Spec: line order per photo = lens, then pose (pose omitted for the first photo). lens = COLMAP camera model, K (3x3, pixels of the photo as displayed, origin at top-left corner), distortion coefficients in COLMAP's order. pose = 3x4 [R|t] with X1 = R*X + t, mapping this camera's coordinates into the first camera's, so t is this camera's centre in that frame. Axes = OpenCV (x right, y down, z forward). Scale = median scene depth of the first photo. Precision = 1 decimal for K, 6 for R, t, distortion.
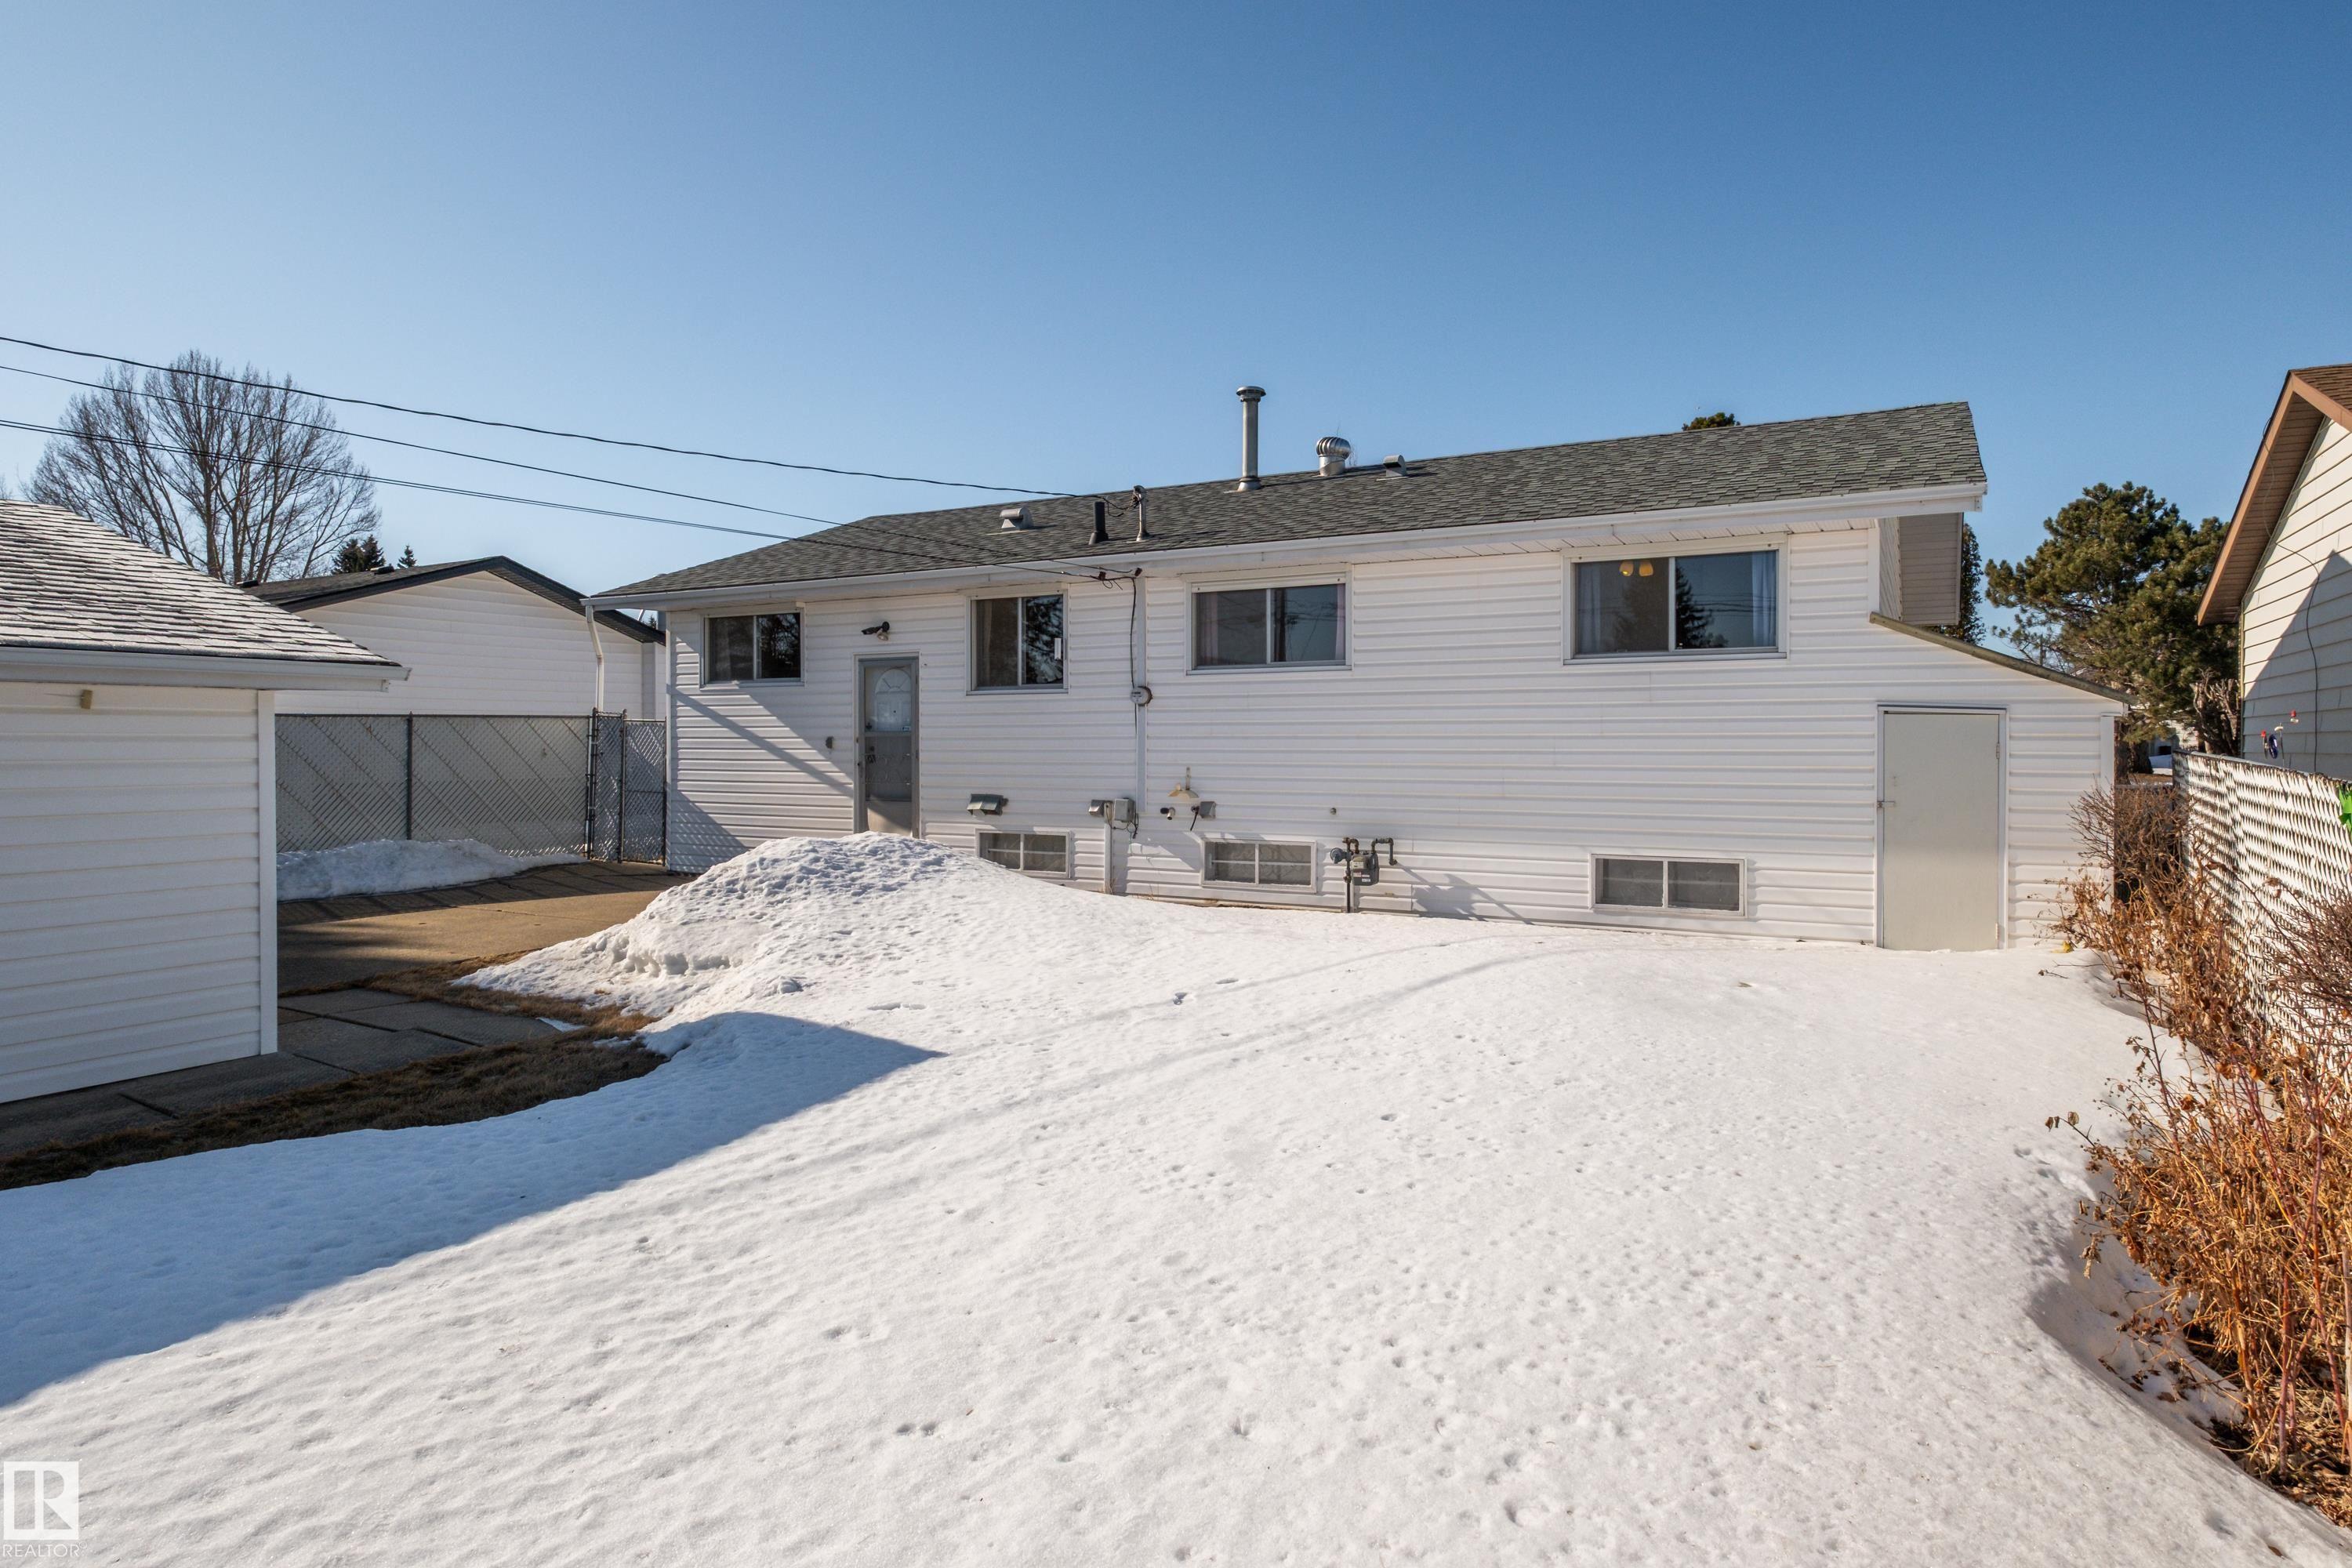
lens RADIAL K [[1317.7, 0, 1176.0], [0, 1317.7, 784.0], [0, 0, 1]] dist [0.002886, 0.001974]
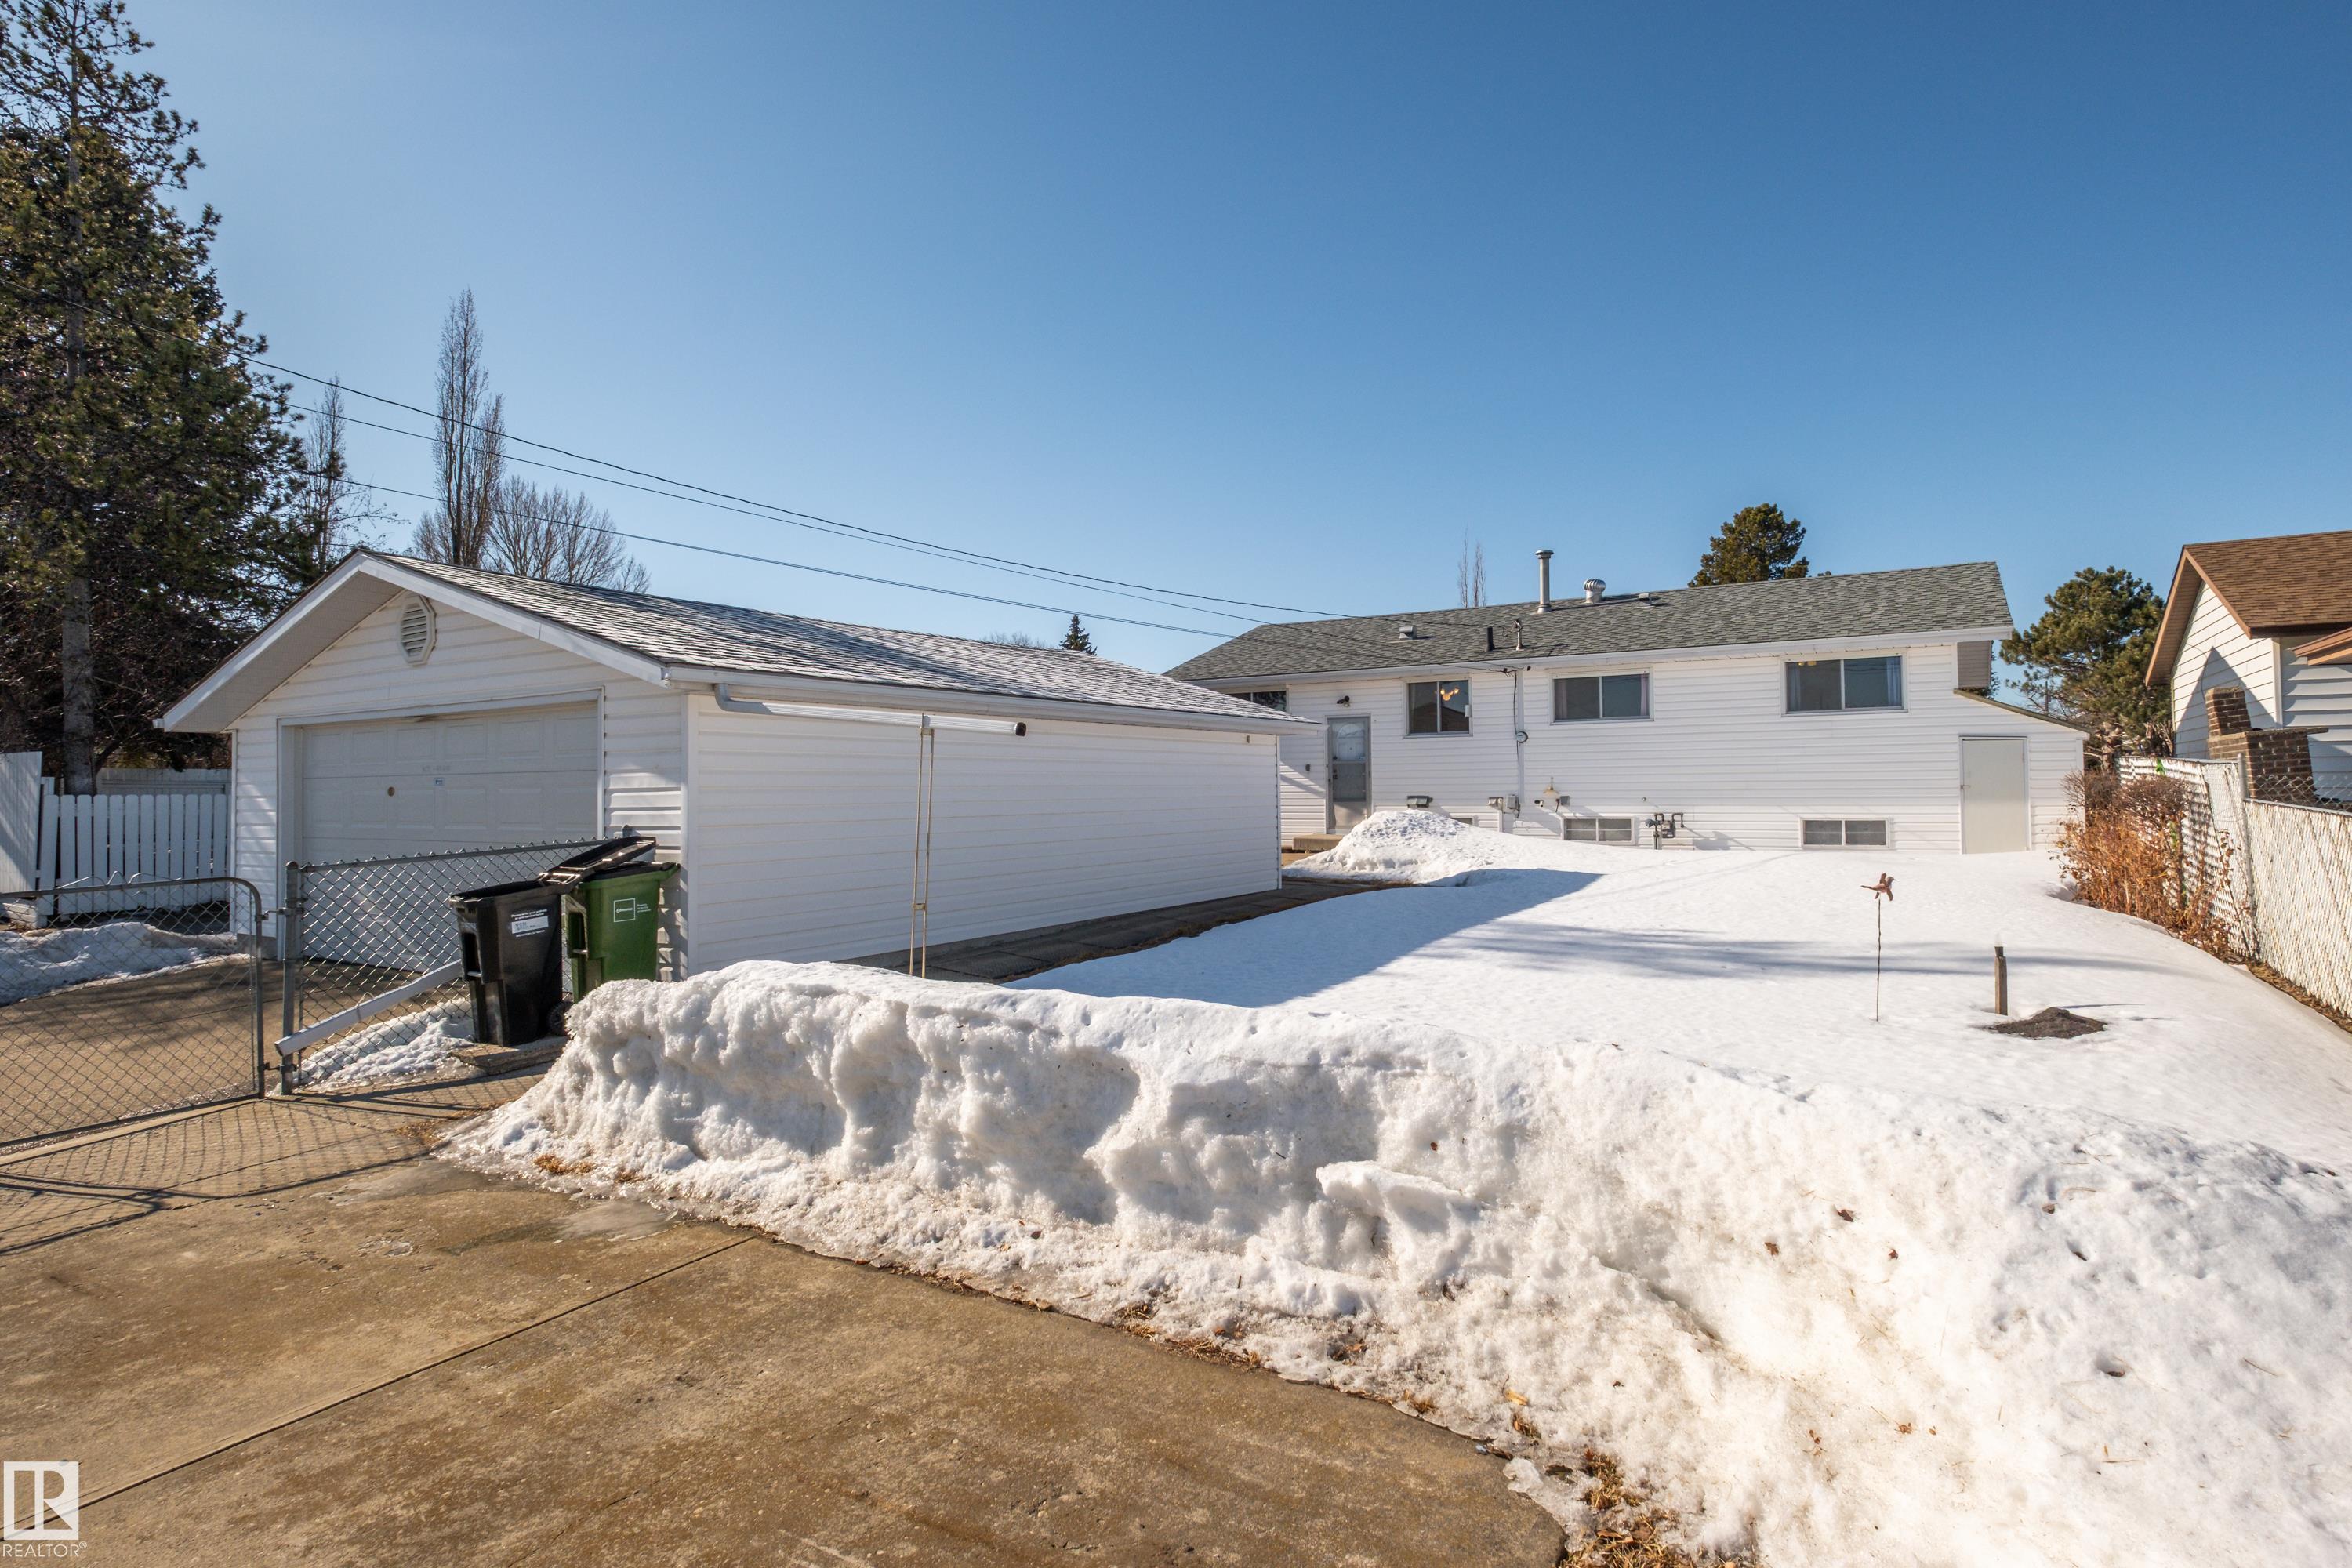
lens RADIAL K [[1208.6, 0, 1176.0], [0, 1208.6, 784.0], [0, 0, 1]] dist [-0.001688, -0.001271]
pose [[0.998866, -0.010117, -0.046518, -0.392845], [0.008472, 0.999337, -0.035418, 0.046804], [0.046845, 0.034984, 0.998289, -0.603914]]
